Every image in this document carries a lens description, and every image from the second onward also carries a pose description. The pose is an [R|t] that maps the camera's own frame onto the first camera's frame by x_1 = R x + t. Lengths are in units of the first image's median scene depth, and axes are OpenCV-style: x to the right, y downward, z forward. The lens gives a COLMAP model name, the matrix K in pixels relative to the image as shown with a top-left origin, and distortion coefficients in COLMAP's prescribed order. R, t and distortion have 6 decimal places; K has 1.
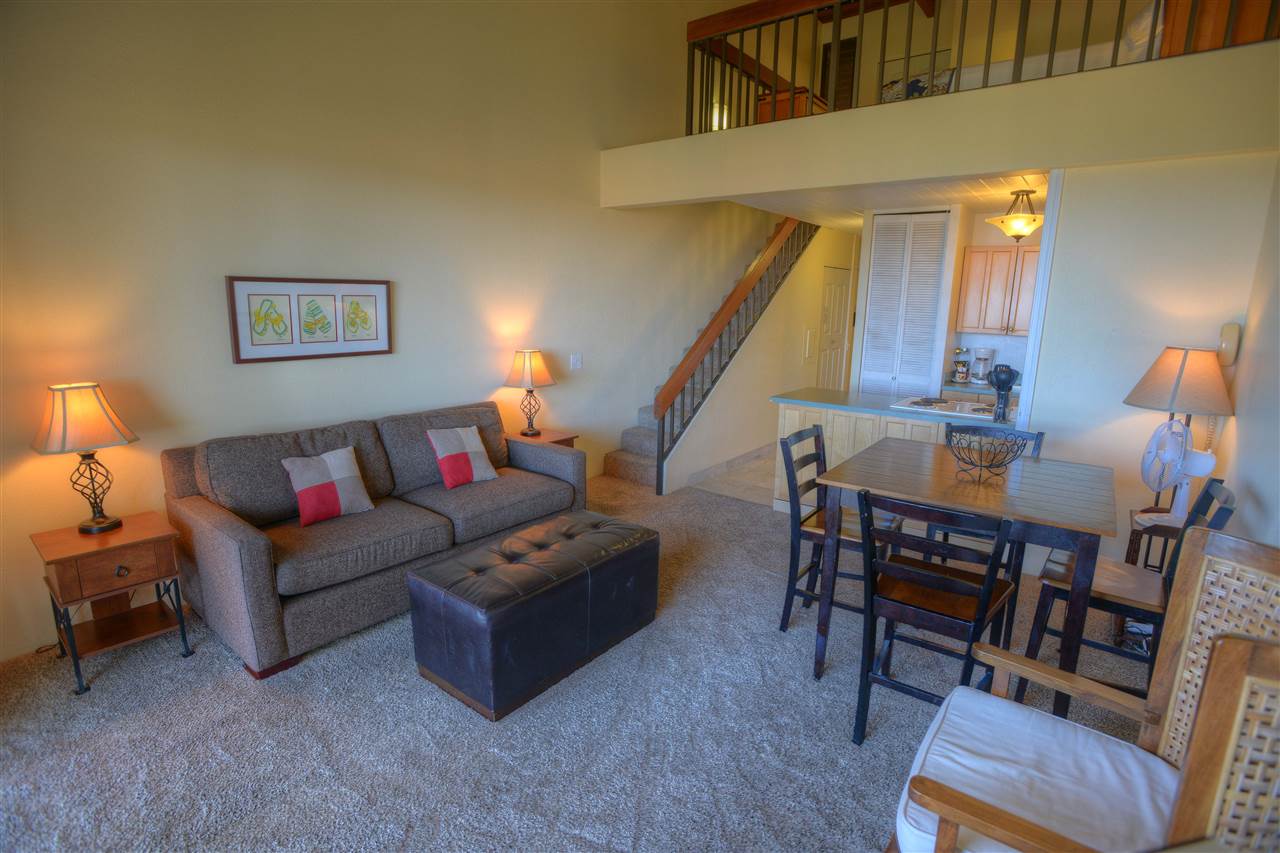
lens RADIAL K [[638.9, 0, 632.4], [0, 638.9, 429.7], [0, 0, 1]] dist [-0.001226, -0.000472]
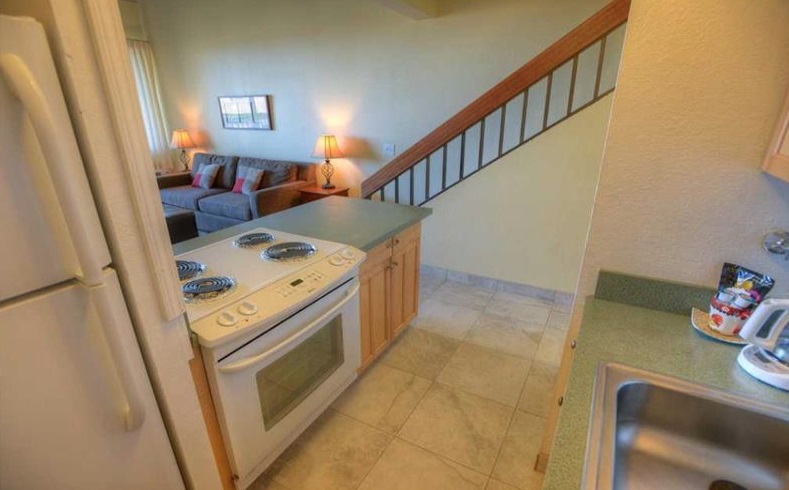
lens RADIAL K [[389.3, 0, 394.5], [0, 389.3, 245.0], [0, 0, 1]] dist [0.000838, 0.000238]
pose [[0.149291, 0.322100, -0.934860, 1.002828], [-0.183162, 0.938102, 0.293968, -0.214470], [0.971681, 0.127344, 0.199047, 1.178492]]
